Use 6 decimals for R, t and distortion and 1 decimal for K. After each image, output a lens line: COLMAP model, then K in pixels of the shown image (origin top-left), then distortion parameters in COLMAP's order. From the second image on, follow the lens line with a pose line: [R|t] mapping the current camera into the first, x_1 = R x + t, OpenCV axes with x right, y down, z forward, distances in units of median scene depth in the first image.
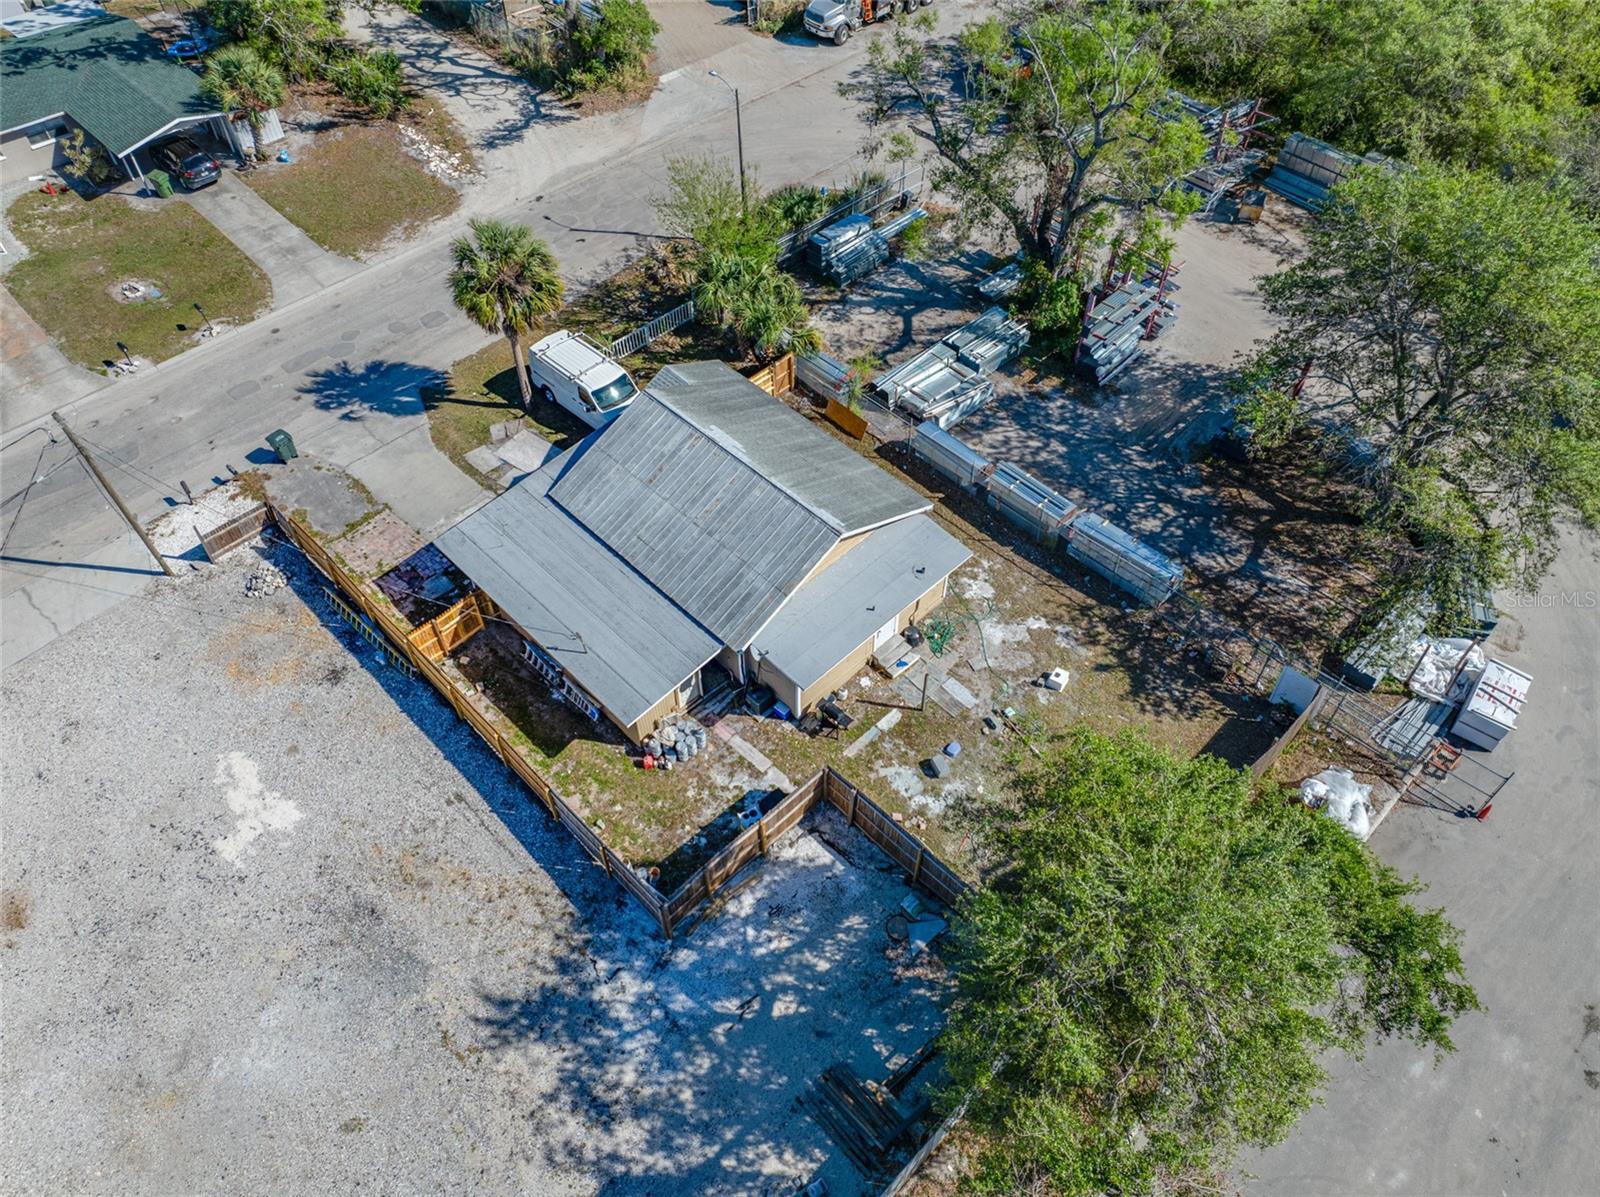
lens RADIAL K [[1129.0, 0, 804.2], [0, 1129.0, 596.7], [0, 0, 1]] dist [-0.013926, 0.006969]
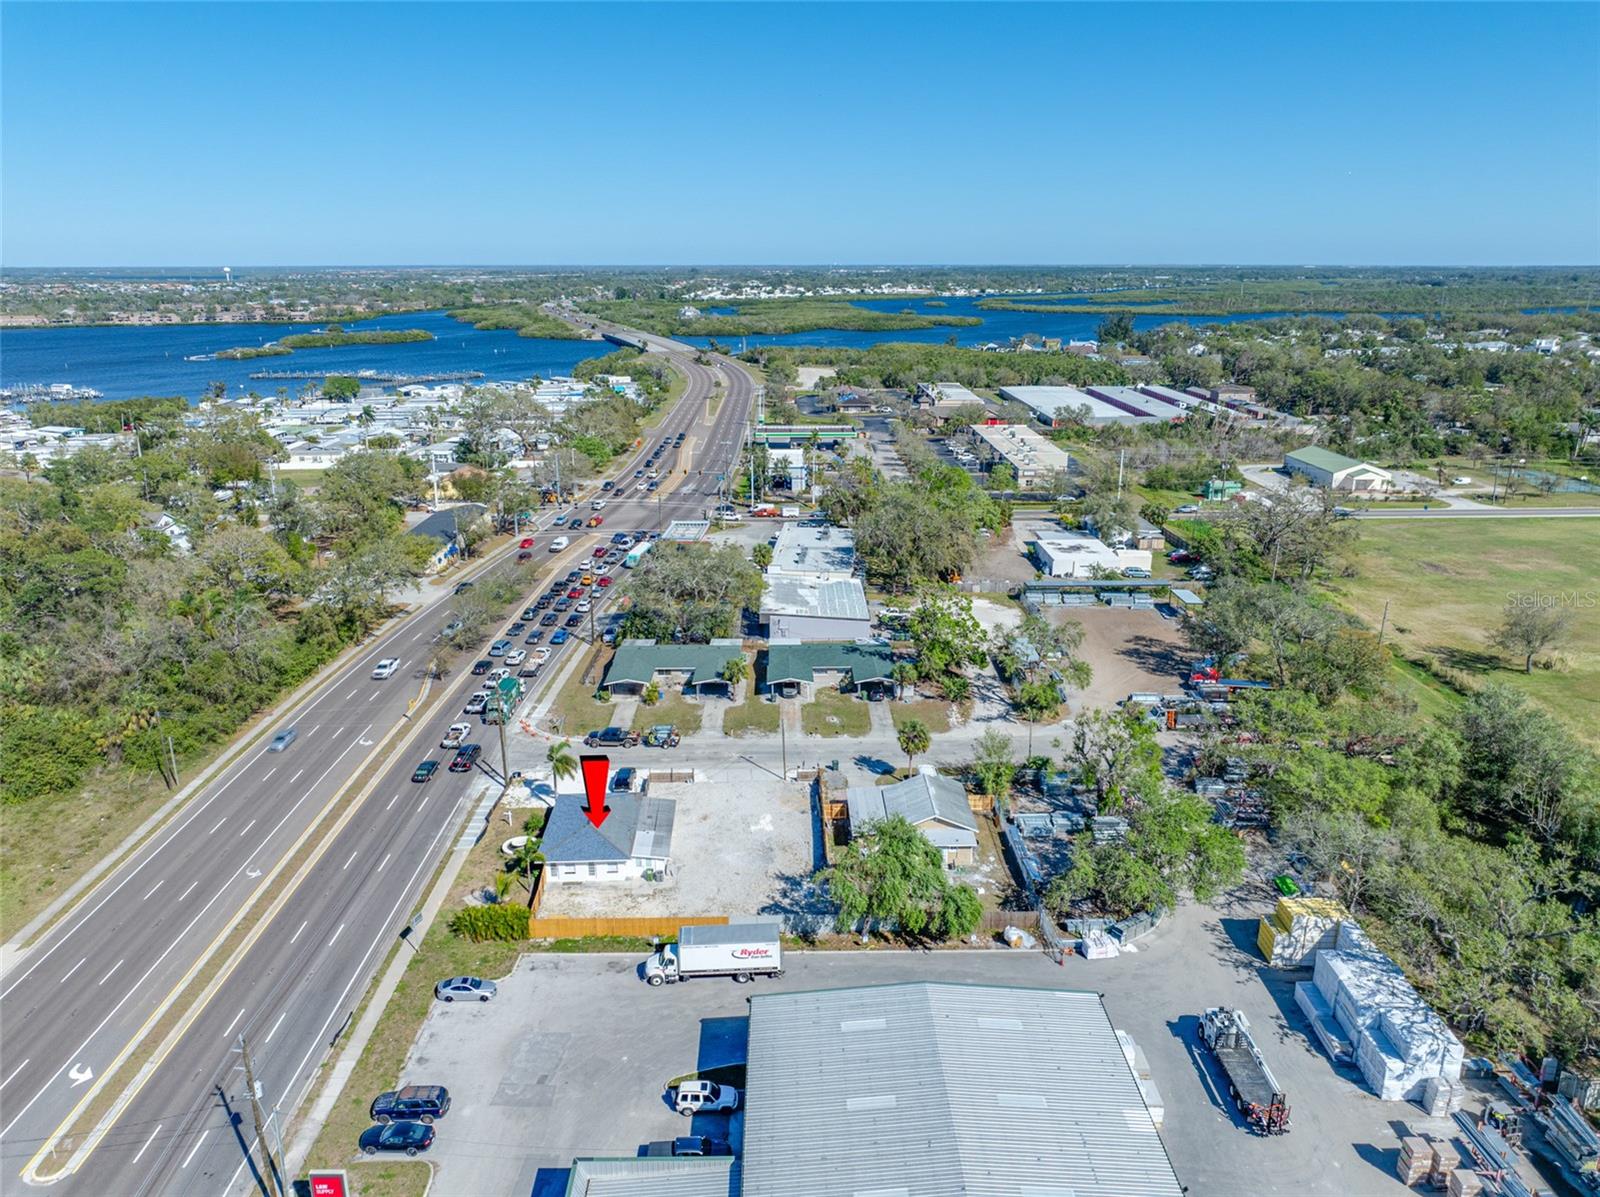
lens RADIAL K [[1125.7, 0, 806.2], [0, 1125.7, 599.1], [0, 0, 1]] dist [-0.005392, -0.001627]
pose [[0.730359, 0.199292, -0.653345, 1.500880], [-0.522364, 0.779266, -0.346237, 0.664593], [0.440127, 0.594161, 0.673246, -1.478973]]
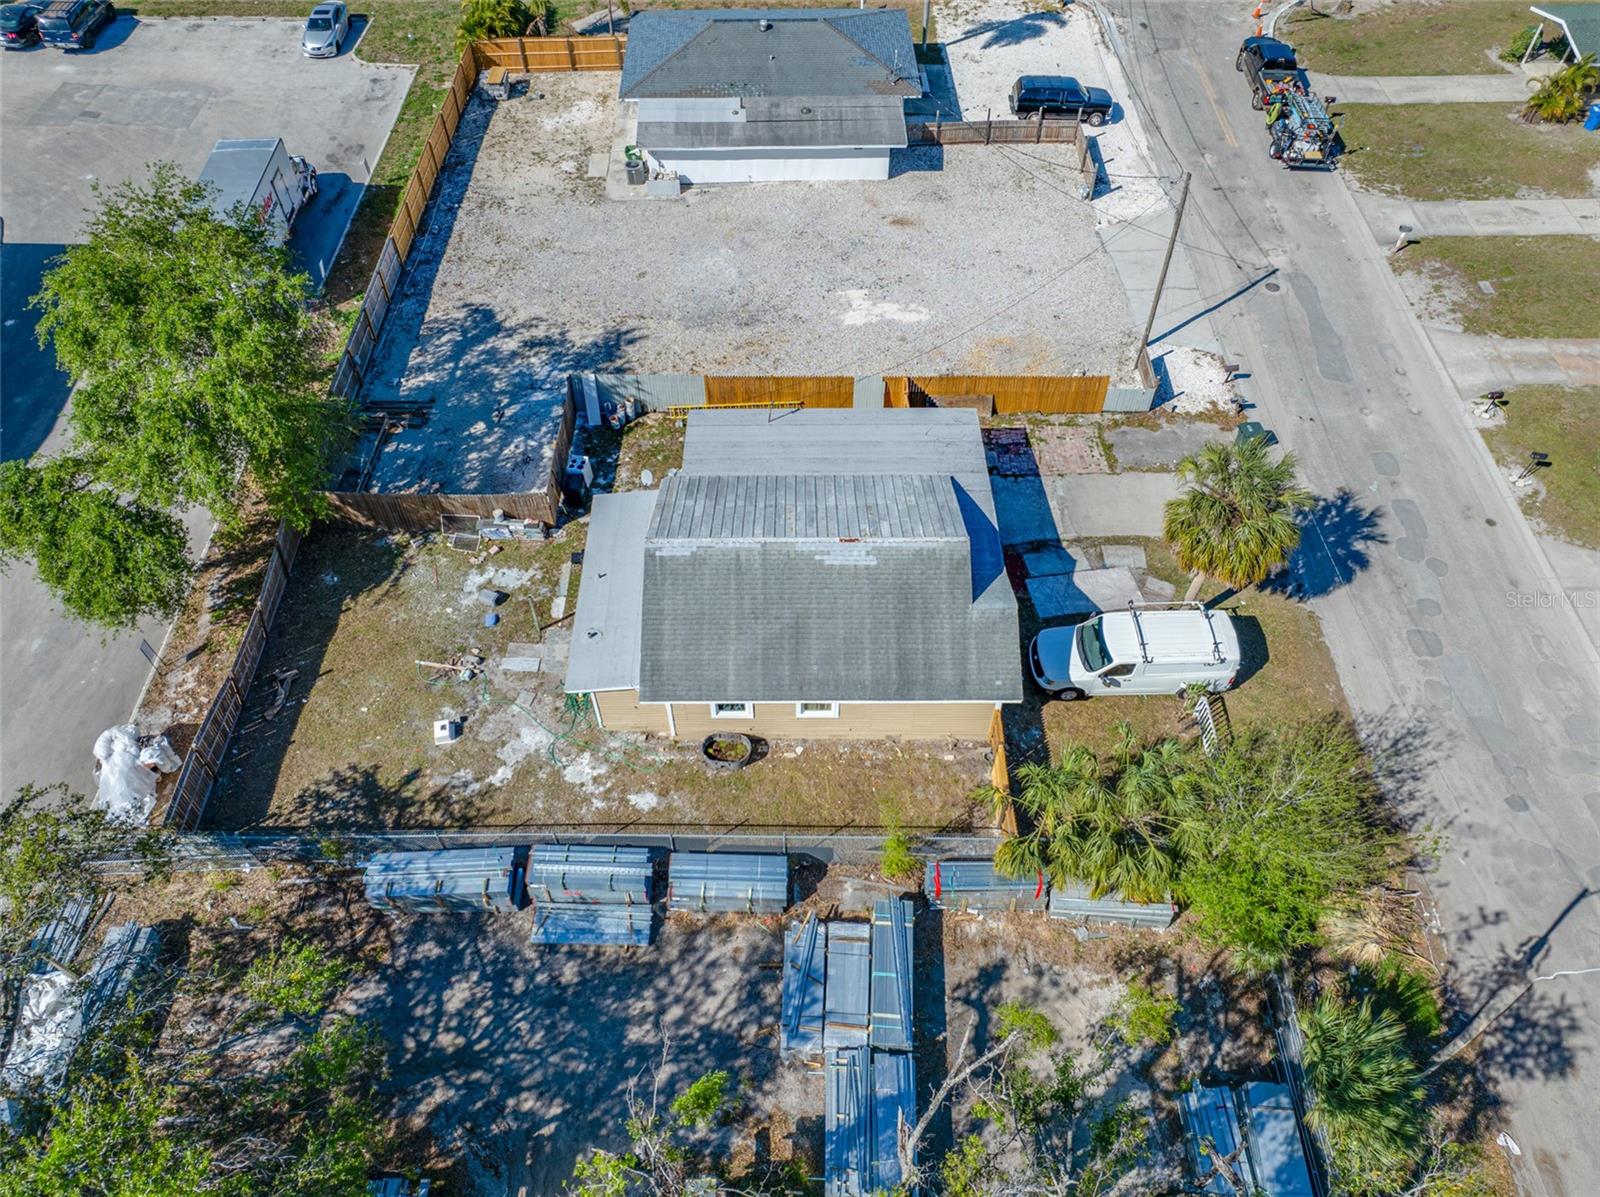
lens RADIAL K [[1122.1, 0, 803.5], [0, 1122.1, 600.4], [0, 0, 1]] dist [-0.014145, 0.004883]
pose [[-0.698894, 0.561371, -0.443181, 0.331855], [-0.544630, -0.016071, 0.838522, -0.787168], [0.463600, 0.827408, 0.316972, 0.677576]]
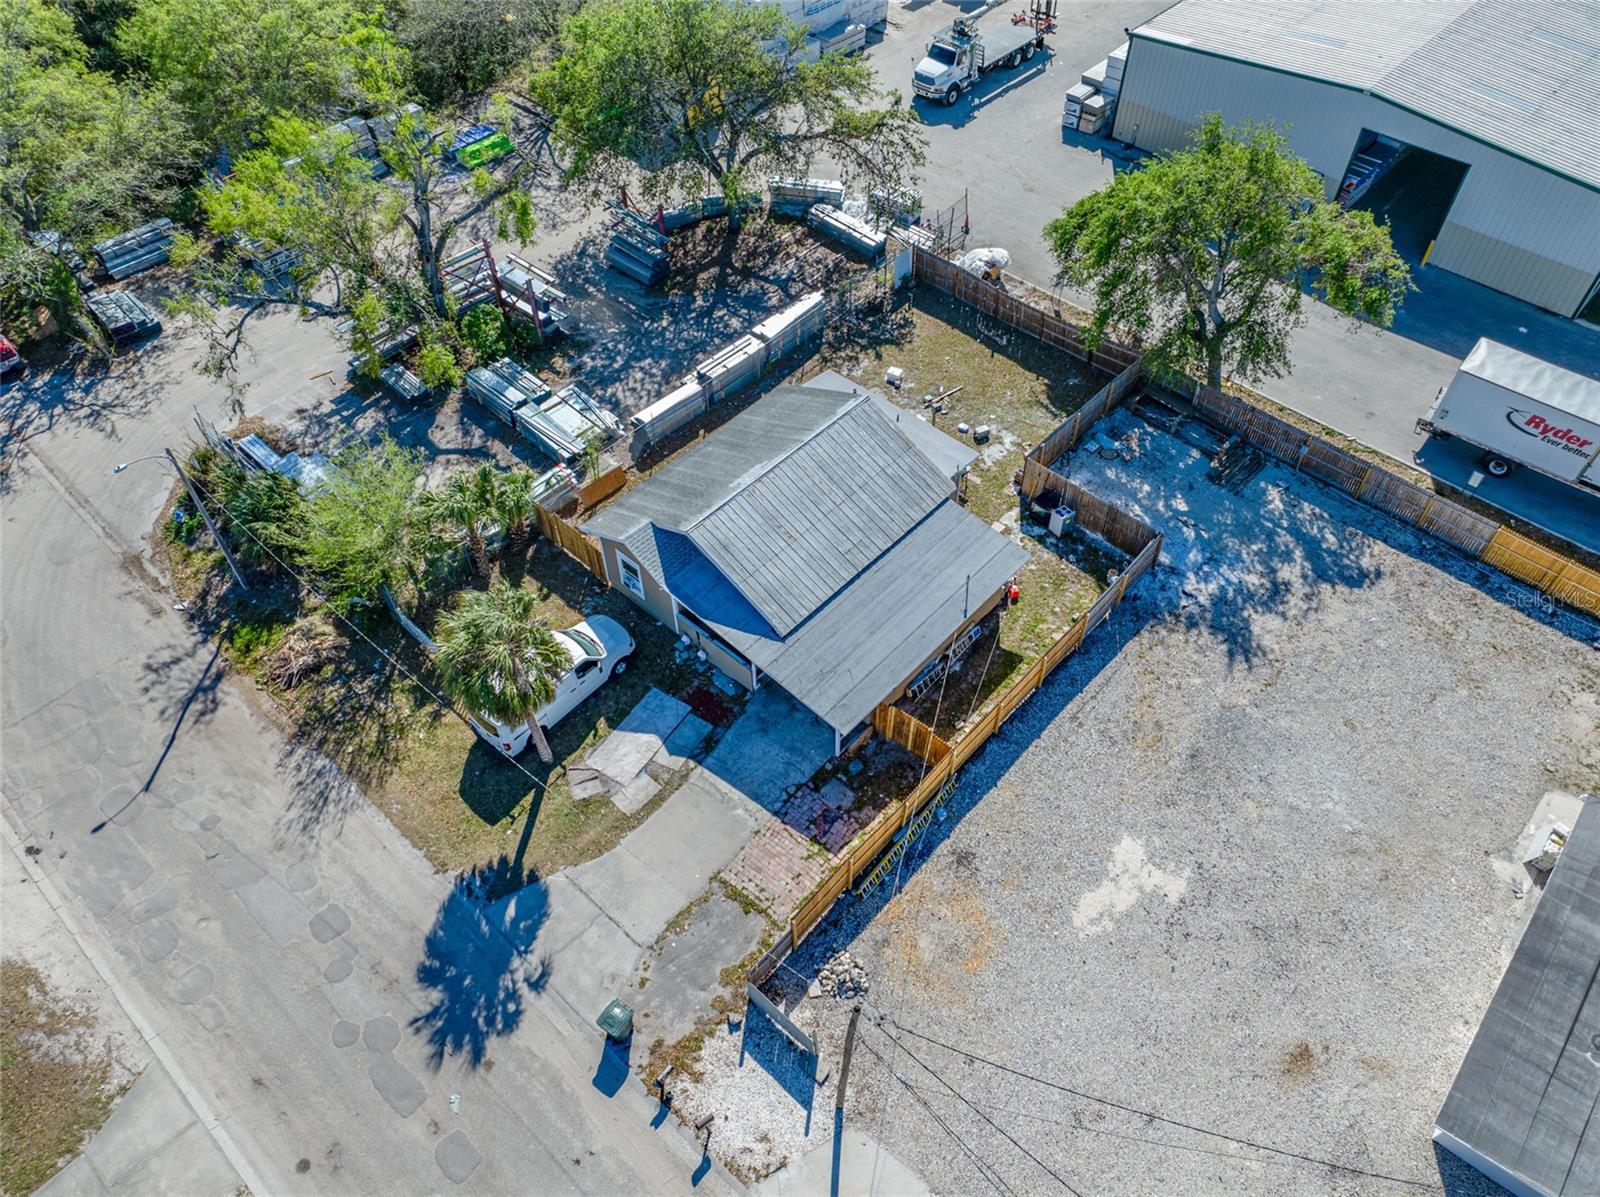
lens RADIAL K [[1129.0, 0, 804.2], [0, 1129.0, 596.7], [0, 0, 1]] dist [-0.013926, 0.006969]
pose [[-0.056740, -0.760752, 0.646558, -0.783768], [0.765069, 0.382939, 0.517713, -0.561395], [-0.641444, 0.524036, 0.560300, 0.395570]]
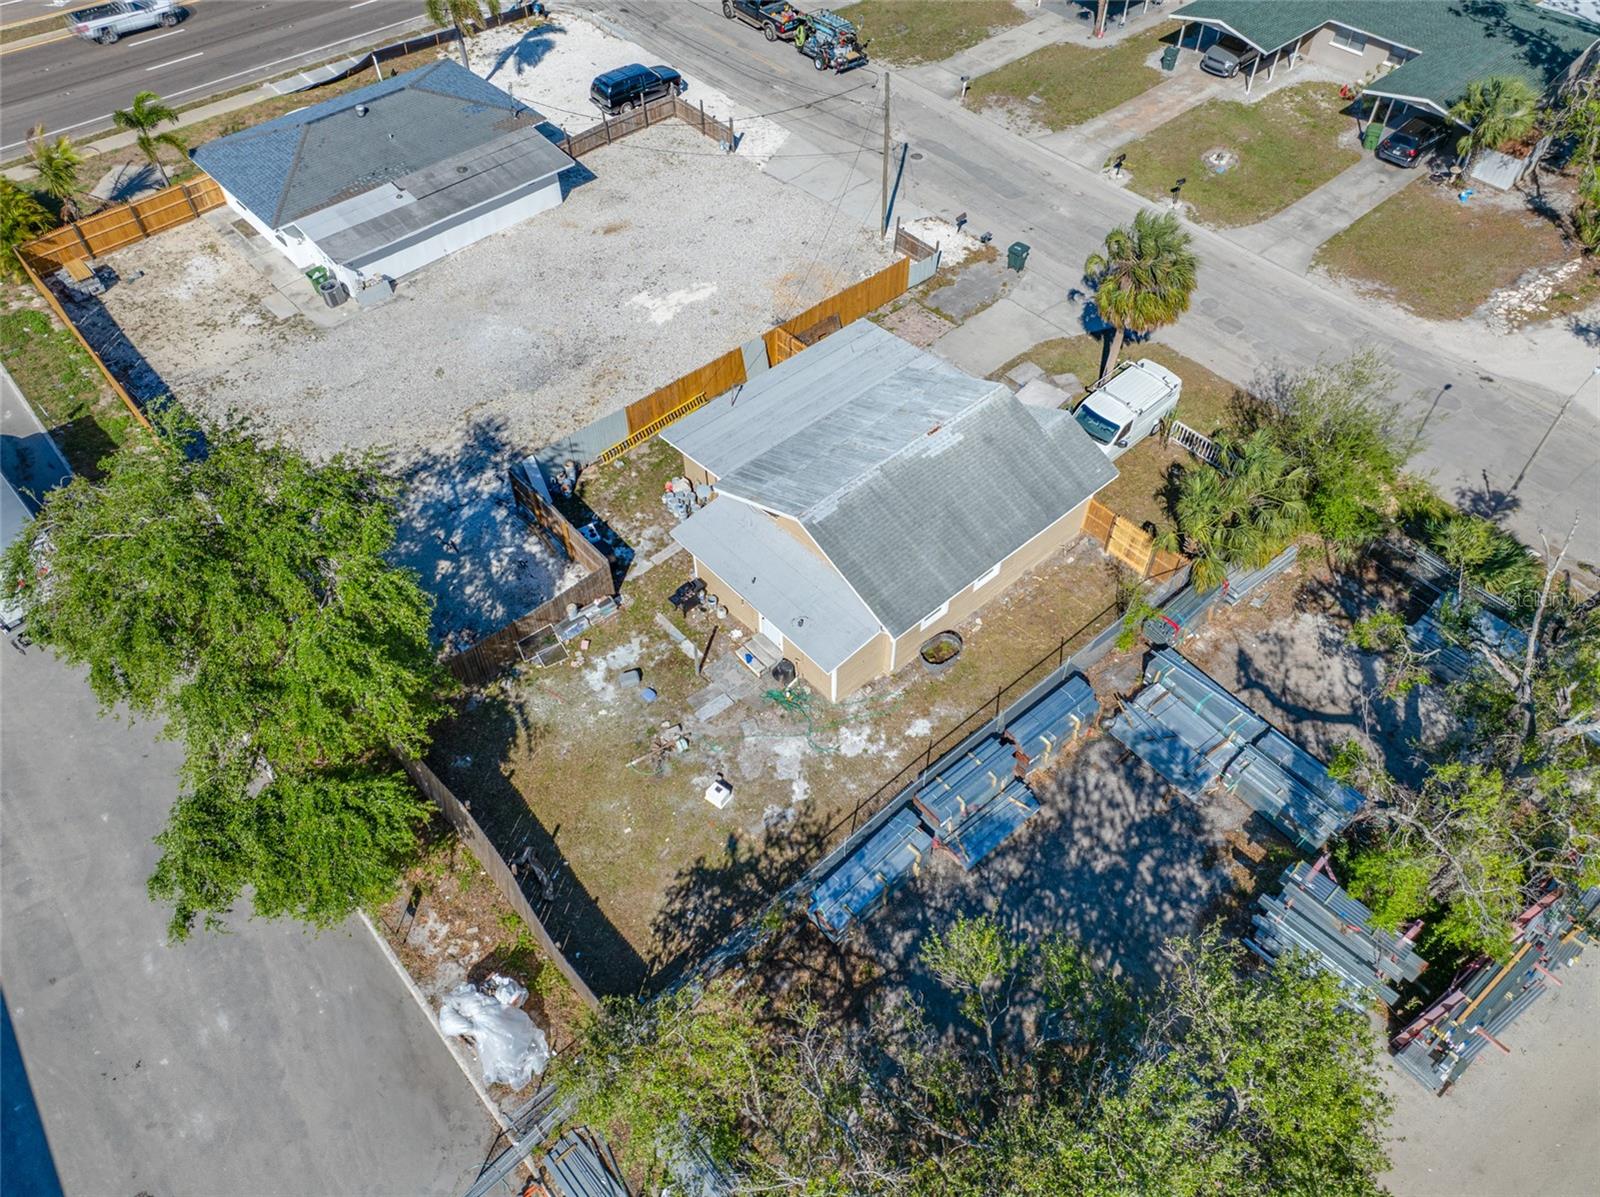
lens RADIAL K [[1122.1, 0, 803.5], [0, 1122.1, 600.4], [0, 0, 1]] dist [-0.014145, 0.004883]
pose [[-0.049358, 0.767101, -0.639625, 0.618043], [-0.760356, 0.386391, 0.522073, -0.468074], [0.647628, 0.512111, 0.564198, 0.402635]]
